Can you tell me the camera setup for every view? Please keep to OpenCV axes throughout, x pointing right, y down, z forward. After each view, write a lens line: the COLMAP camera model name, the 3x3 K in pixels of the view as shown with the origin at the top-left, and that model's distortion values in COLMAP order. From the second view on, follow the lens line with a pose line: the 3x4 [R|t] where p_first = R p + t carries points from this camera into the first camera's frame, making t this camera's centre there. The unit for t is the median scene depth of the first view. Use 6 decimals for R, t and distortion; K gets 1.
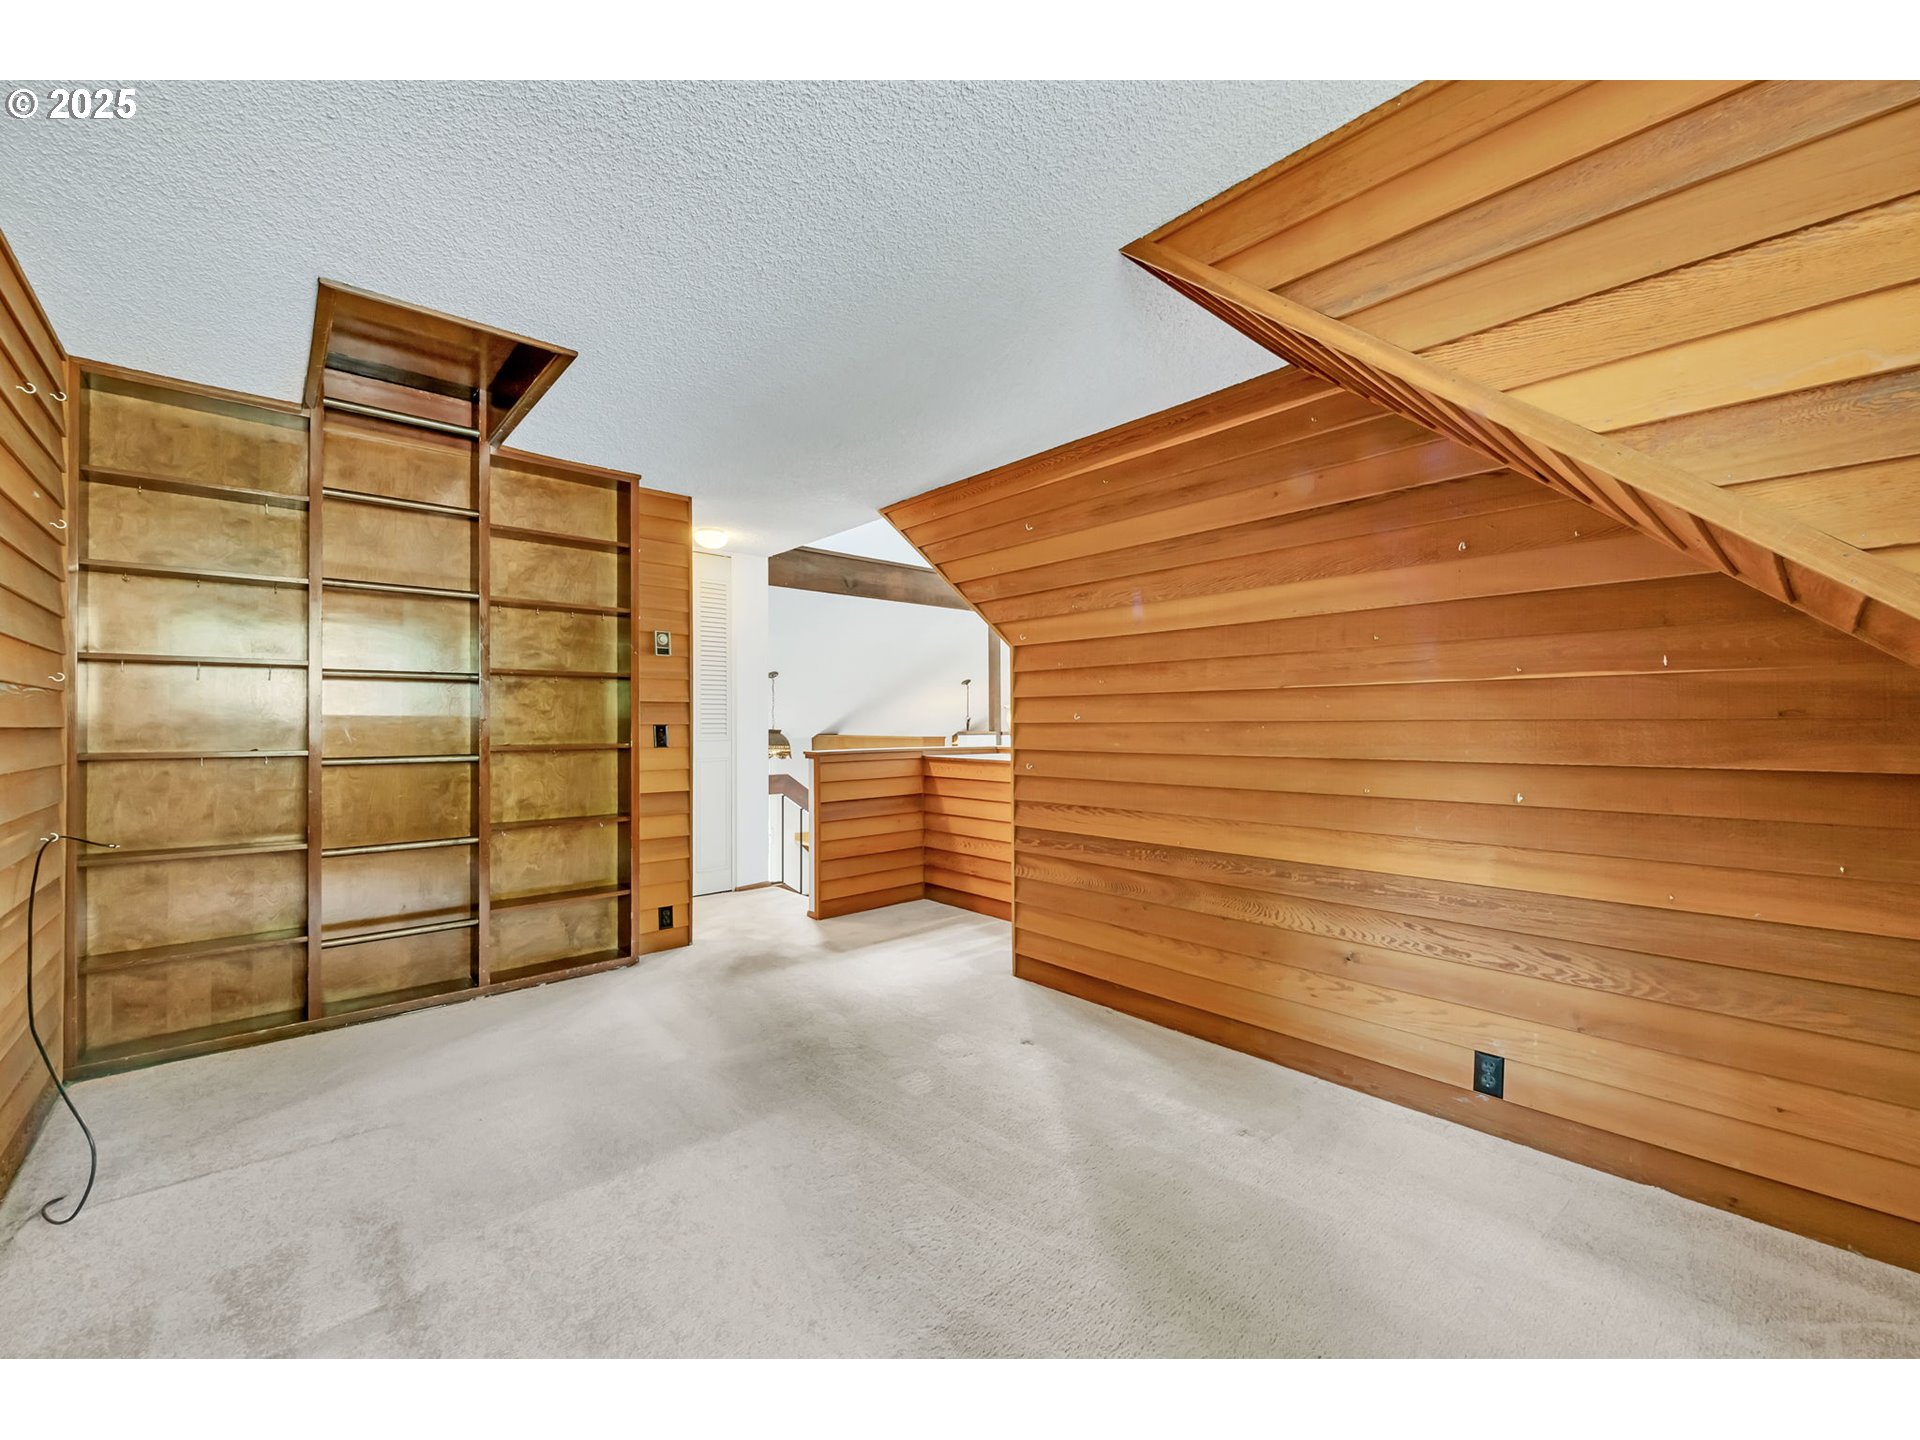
lens RADIAL K [[783.4, 0, 966.5], [0, 783.4, 715.2], [0, 0, 1]] dist [-0.000490, -0.003804]
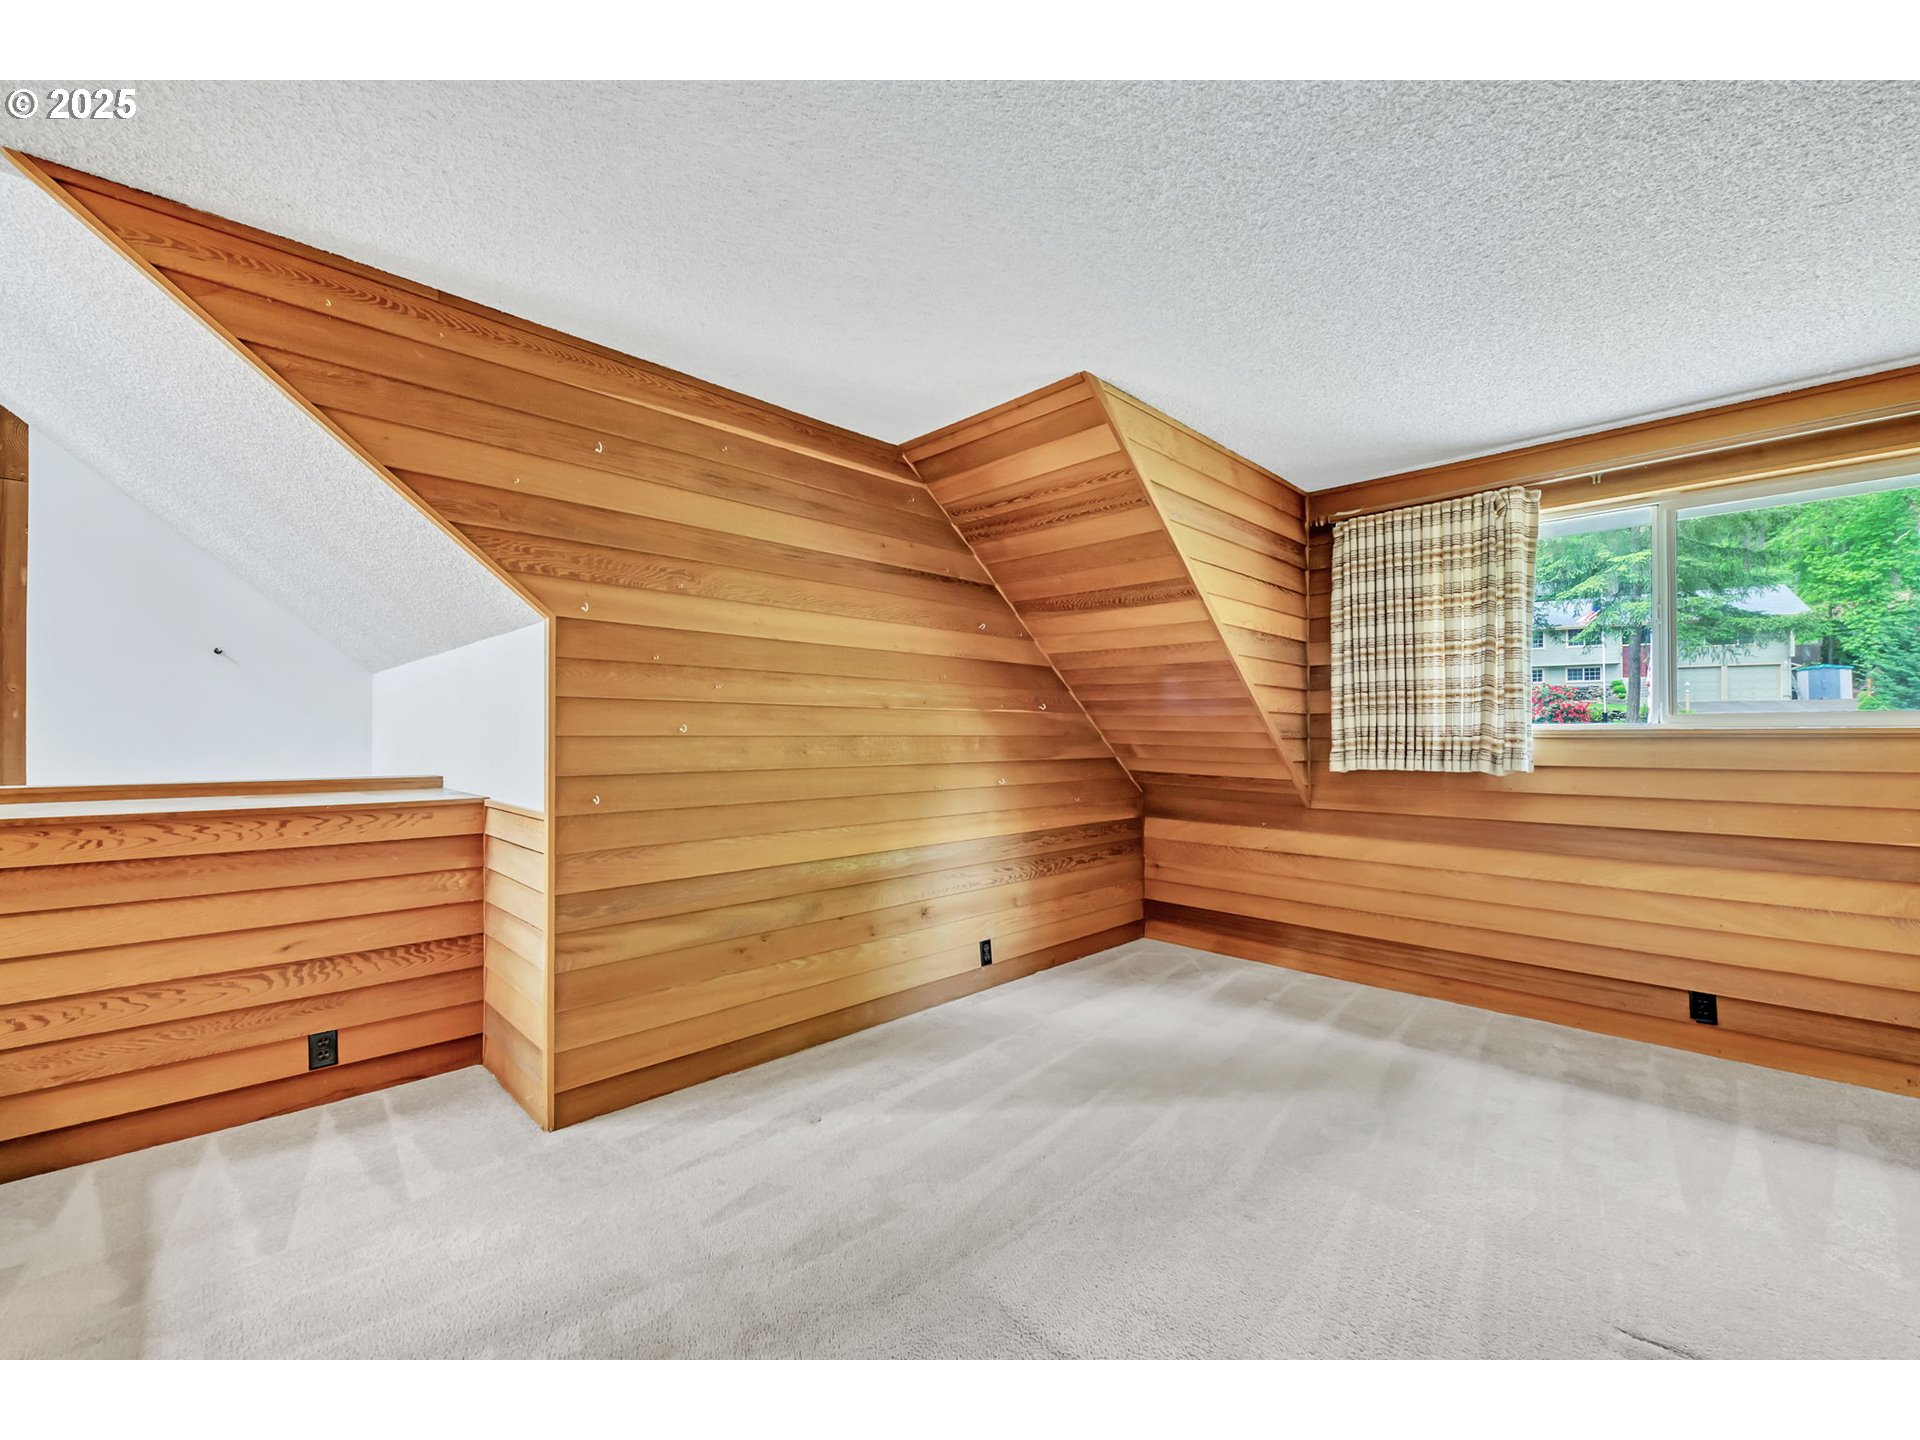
lens RADIAL K [[783.4, 0, 967.0], [0, 783.4, 735.1], [0, 0, 1]] dist [-0.000490, -0.003804]
pose [[-0.053899, 0.013412, 0.998456, -0.706627], [-0.005443, 0.999891, -0.013725, 0.020001], [-0.998532, -0.006174, -0.053820, 0.825452]]
